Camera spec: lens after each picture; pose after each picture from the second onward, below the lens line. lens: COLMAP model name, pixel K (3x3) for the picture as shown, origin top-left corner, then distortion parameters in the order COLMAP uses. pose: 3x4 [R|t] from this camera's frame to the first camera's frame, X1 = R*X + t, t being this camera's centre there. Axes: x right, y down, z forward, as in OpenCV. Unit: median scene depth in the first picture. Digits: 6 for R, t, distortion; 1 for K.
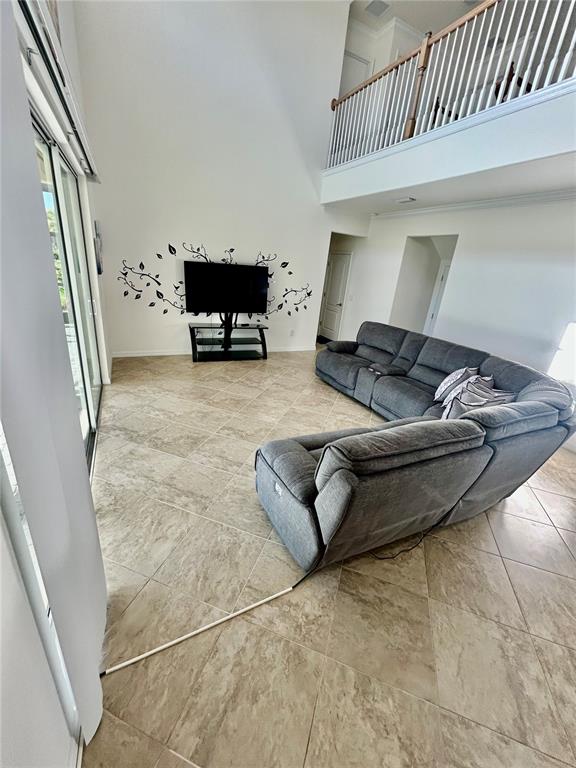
lens RADIAL K [[308.5, 0, 283.8], [0, 308.5, 384.0], [0, 0, 1]] dist [-0.000330, 0.001002]
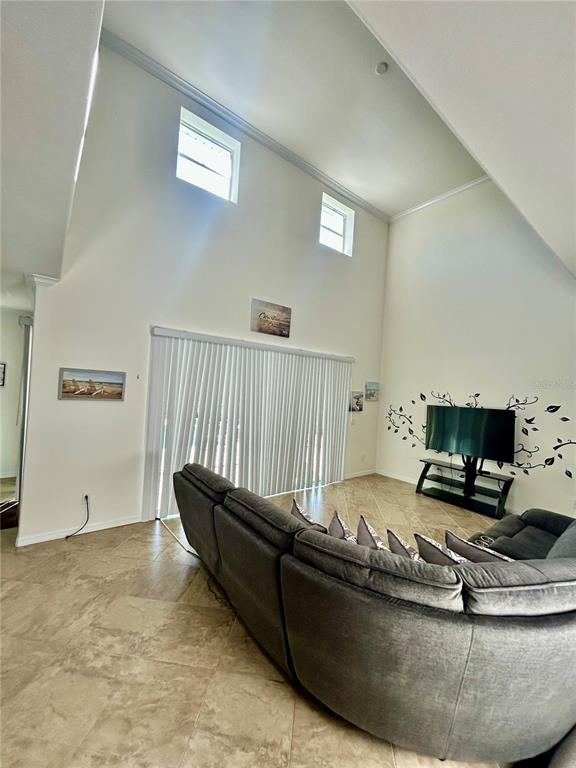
lens RADIAL K [[308.5, 0, 286.6], [0, 308.5, 384.9], [0, 0, 1]] dist [-0.000330, 0.001002]
pose [[0.210289, -0.093565, -0.973152, 0.700931], [-0.392066, 0.903787, -0.171618, -0.049780], [0.895580, 0.417629, 0.153372, 0.286044]]
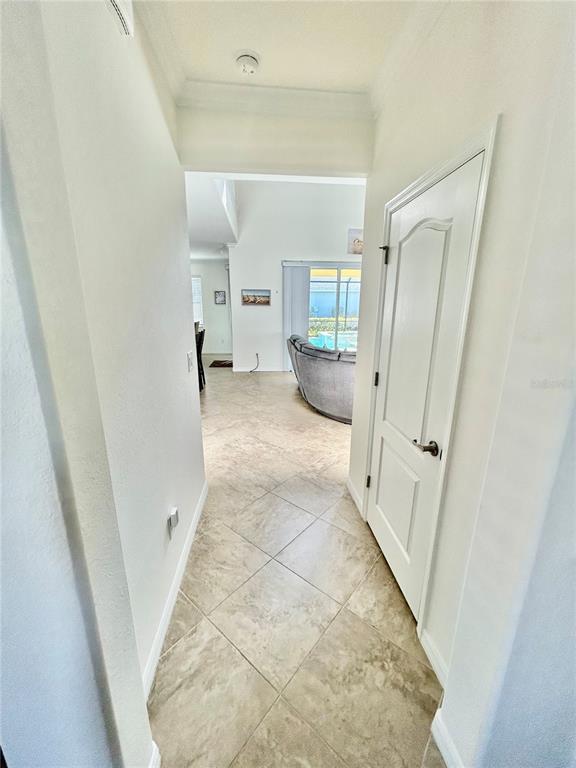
lens RADIAL K [[308.5, 0, 286.7], [0, 308.5, 383.9], [0, 0, 1]] dist [-0.000330, 0.001002]
pose [[-0.349272, 0.139438, -0.926589, 1.195761], [-0.383100, 0.881191, 0.277013, -0.091403], [0.855128, 0.451729, -0.254357, 0.637326]]
